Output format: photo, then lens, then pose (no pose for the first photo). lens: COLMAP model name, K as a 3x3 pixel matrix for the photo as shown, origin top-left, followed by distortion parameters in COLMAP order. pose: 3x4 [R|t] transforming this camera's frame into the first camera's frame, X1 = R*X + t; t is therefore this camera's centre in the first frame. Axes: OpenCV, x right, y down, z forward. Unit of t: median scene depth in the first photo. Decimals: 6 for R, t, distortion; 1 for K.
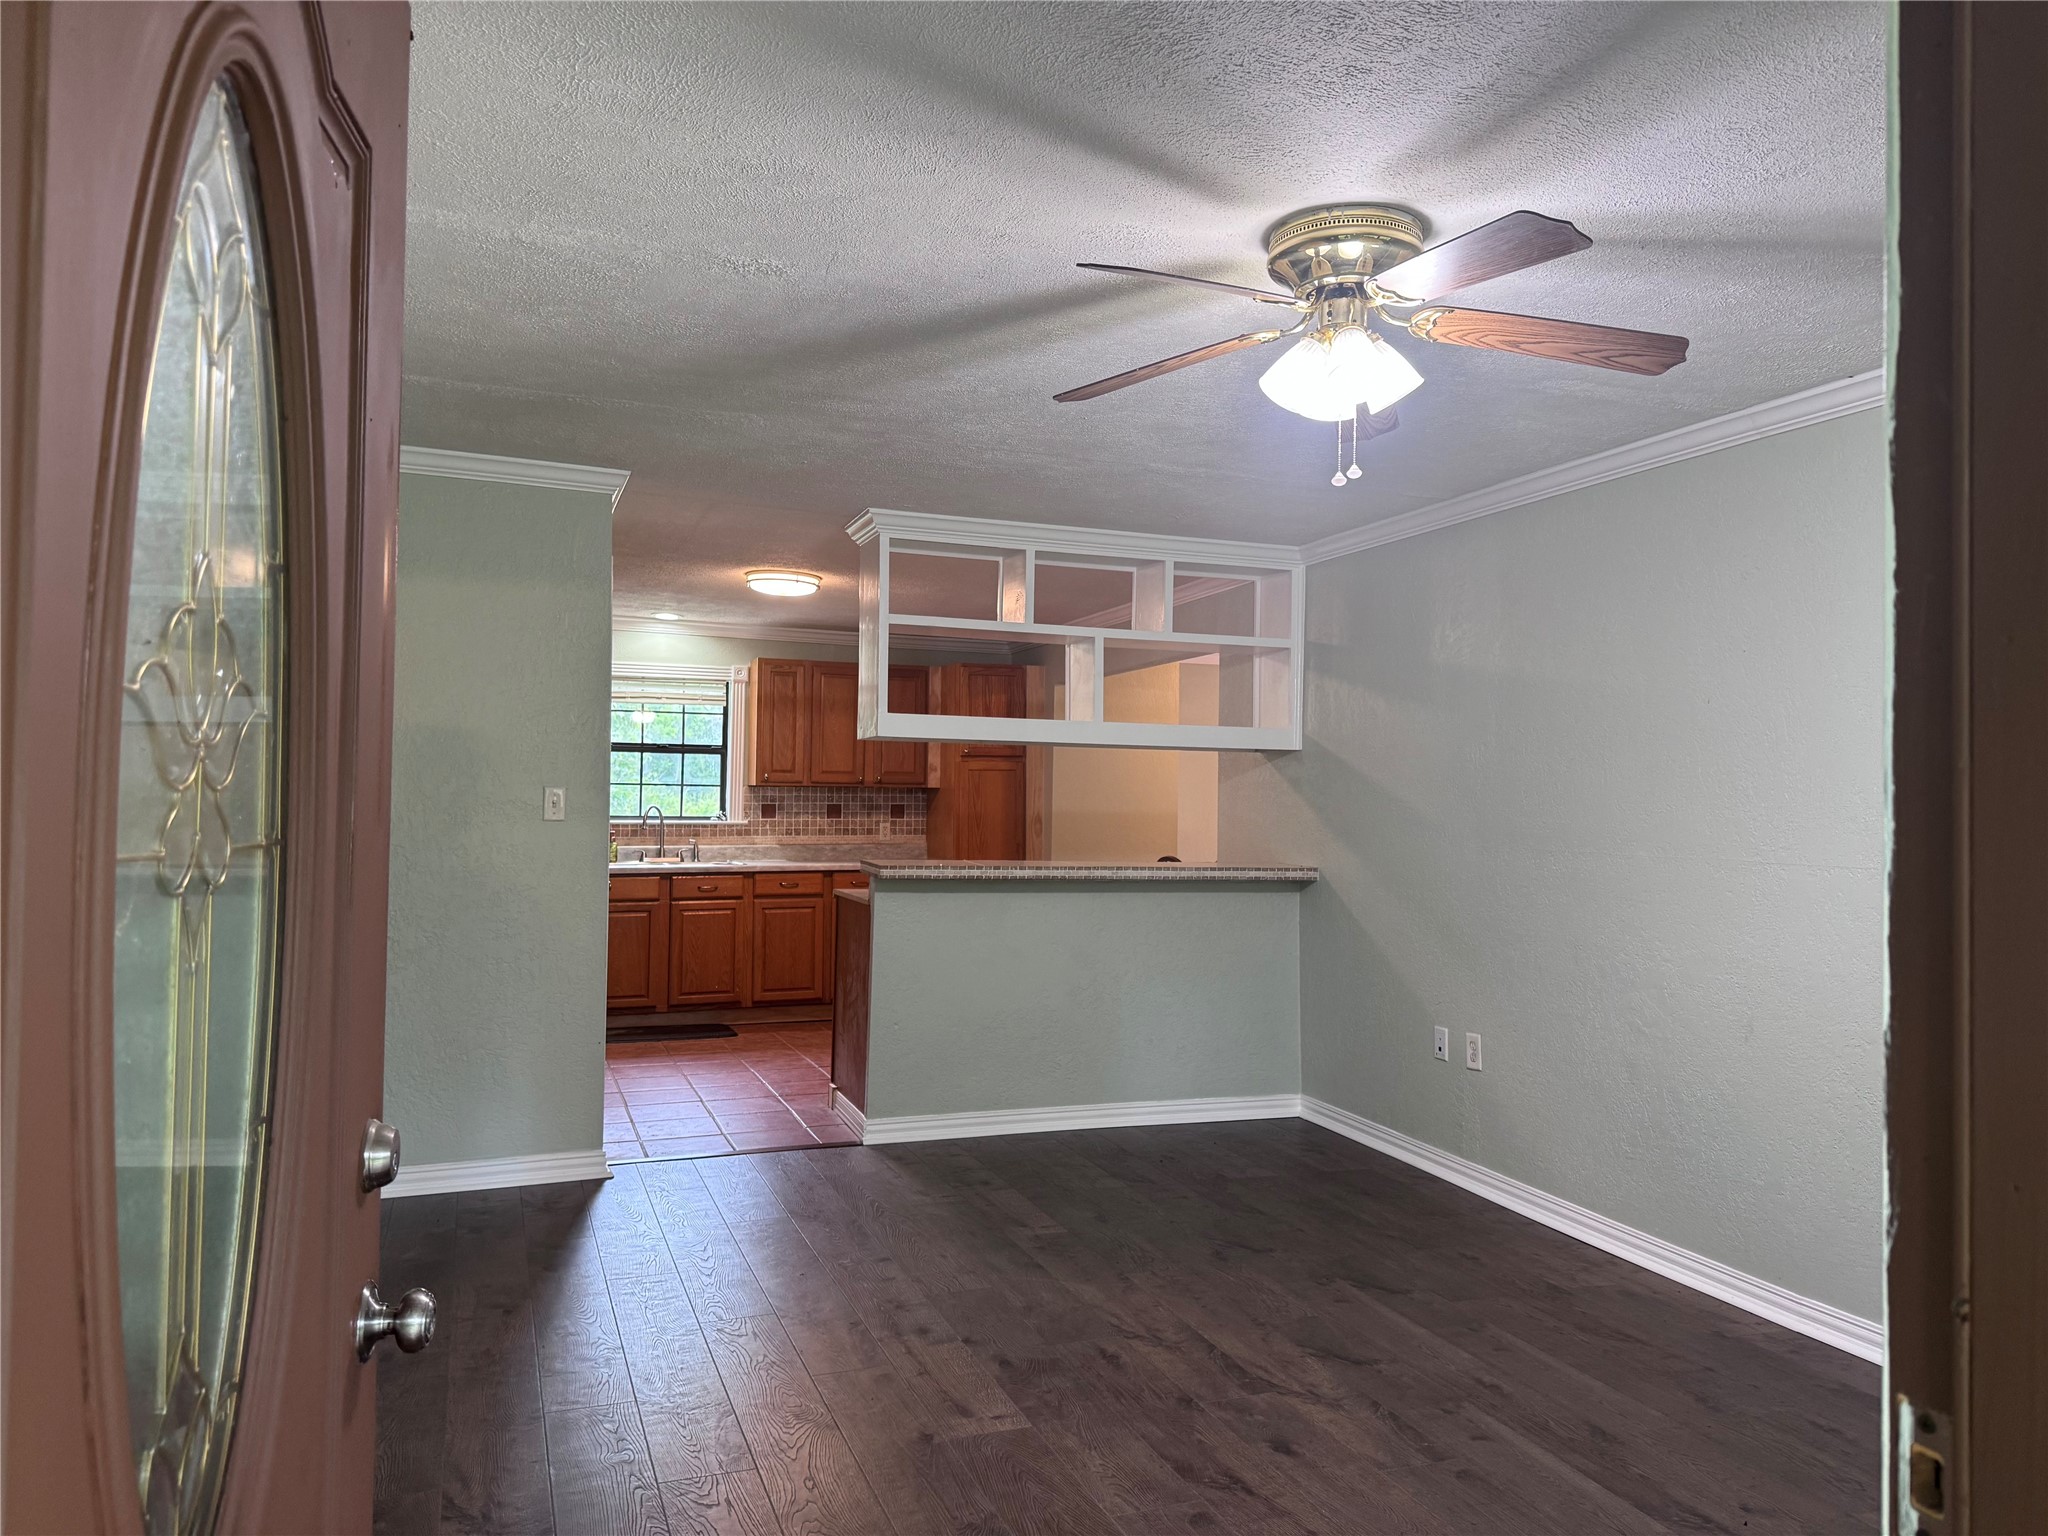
lens RADIAL K [[1429.9, 0, 1024.0], [0, 1429.9, 768.0], [0, 0, 1]] dist [0.002701, -0.001004]
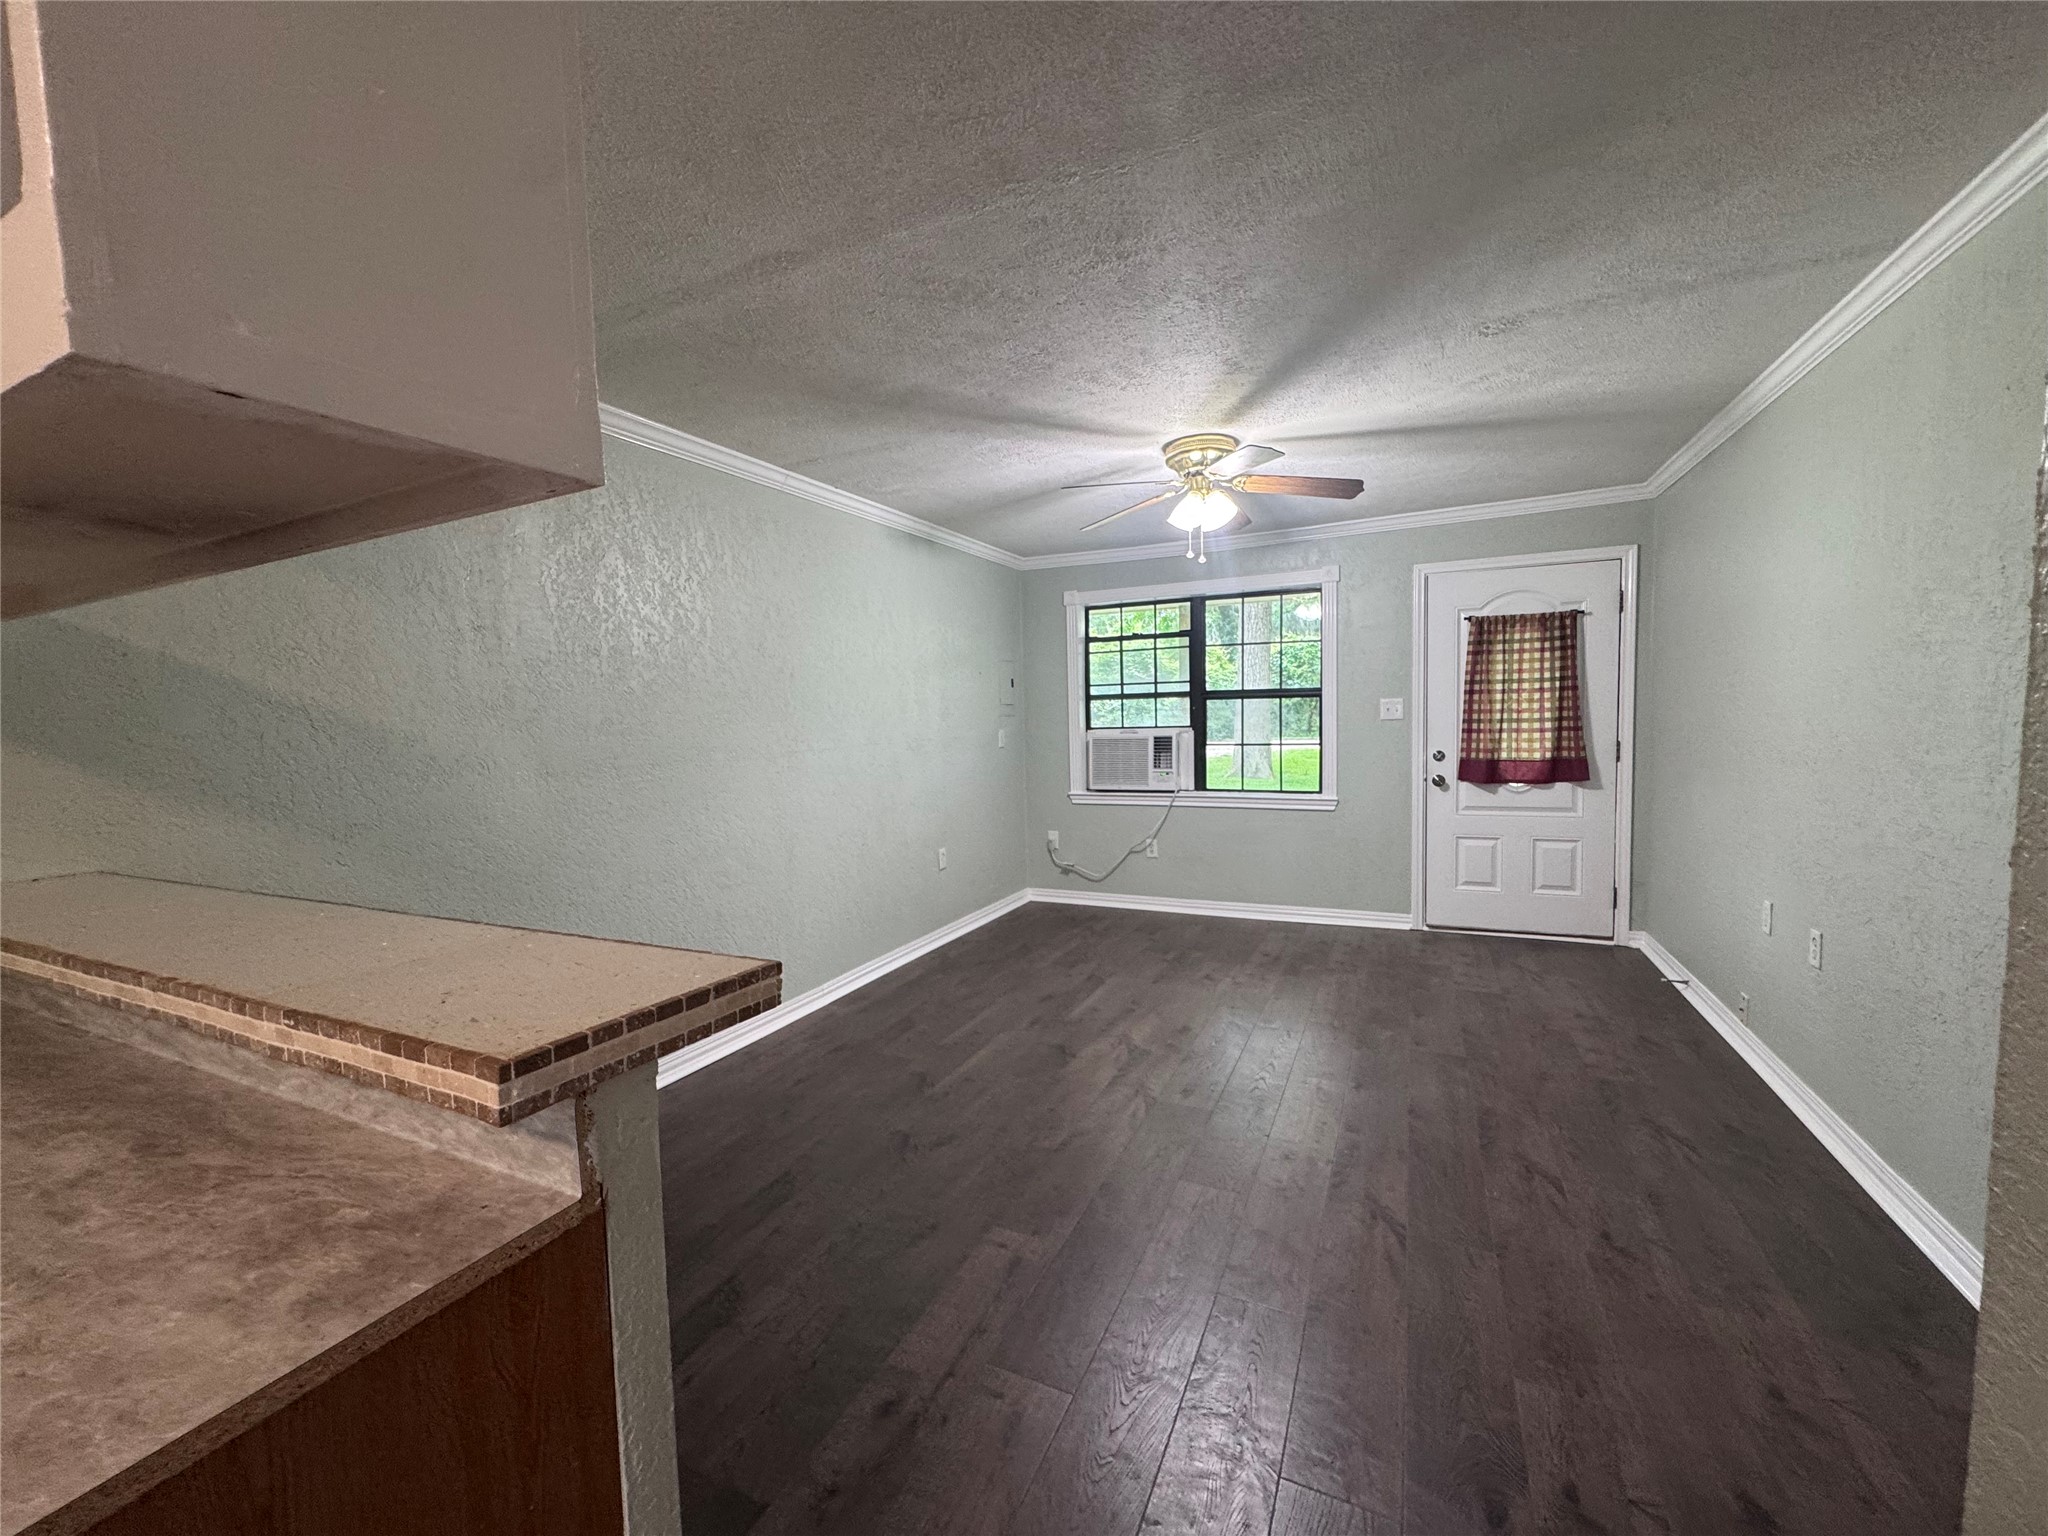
lens RADIAL K [[814.6, 0, 1015.0], [0, 814.6, 769.3], [0, 0, 1]] dist [-0.000088, -0.000036]
pose [[-0.689044, -0.046874, 0.723202, -0.320467], [0.004468, 0.997612, 0.068917, 0.020951], [-0.724706, 0.050718, -0.687189, 1.341809]]
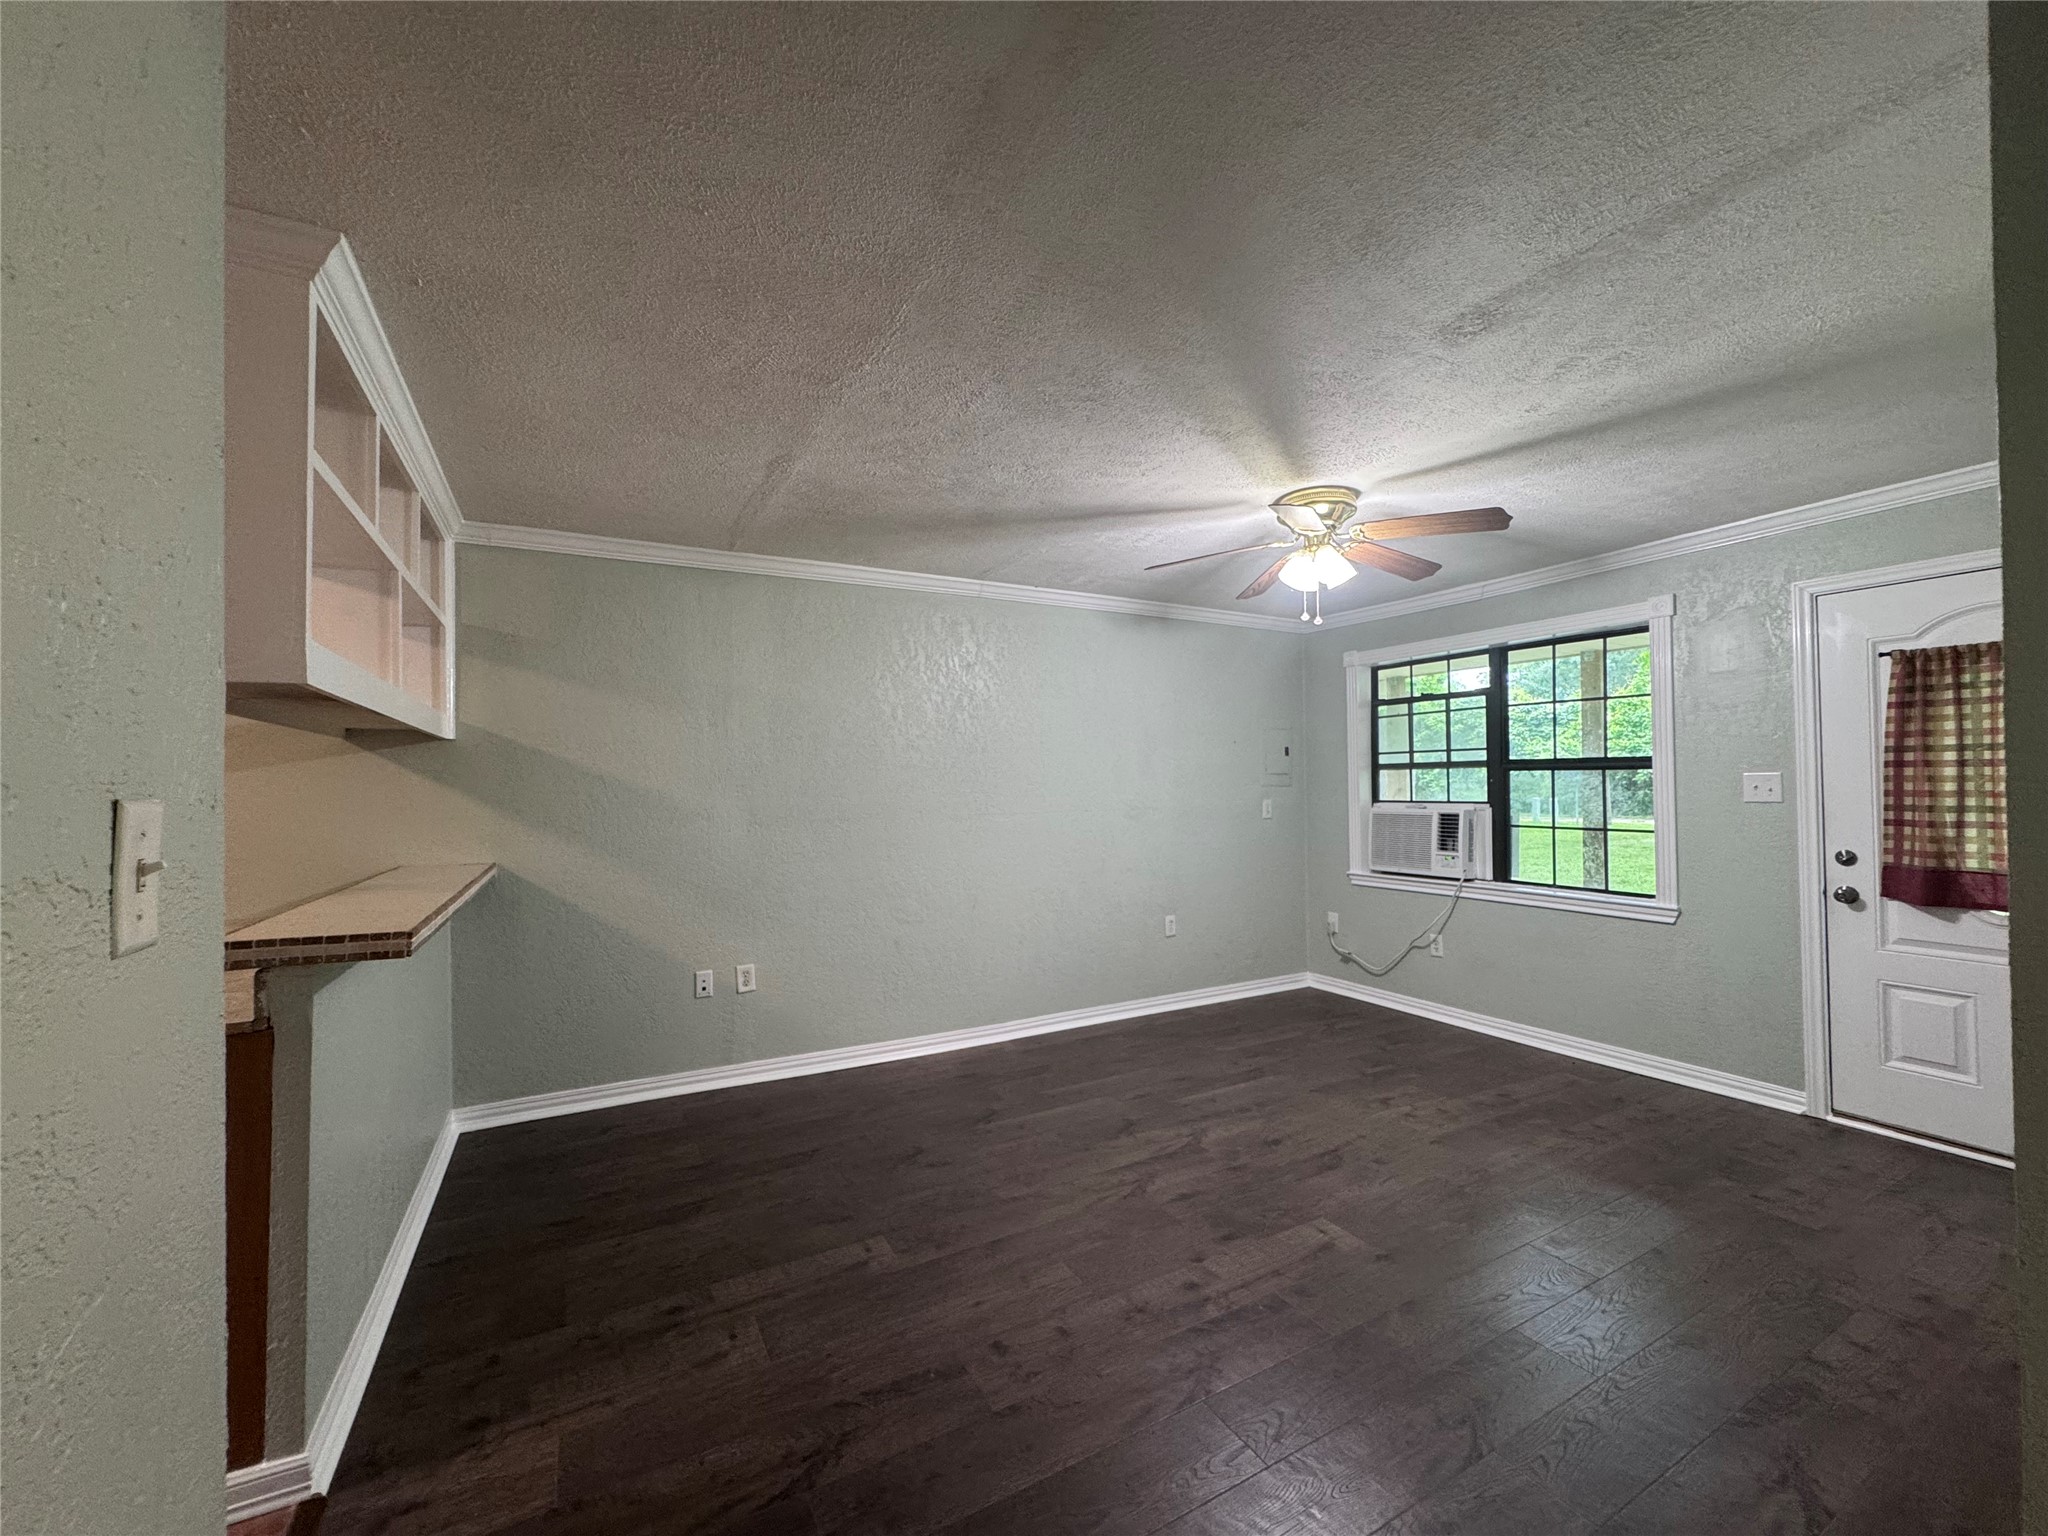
lens RADIAL K [[813.6, 0, 1024.0], [0, 813.6, 768.0], [0, 0, 1]] dist [-0.003810, 0.000654]
pose [[-0.140585, 0.005666, 0.990052, -0.544116], [-0.007449, 0.999949, -0.006781, 0.009853], [-0.990041, -0.008329, -0.140535, 1.006698]]
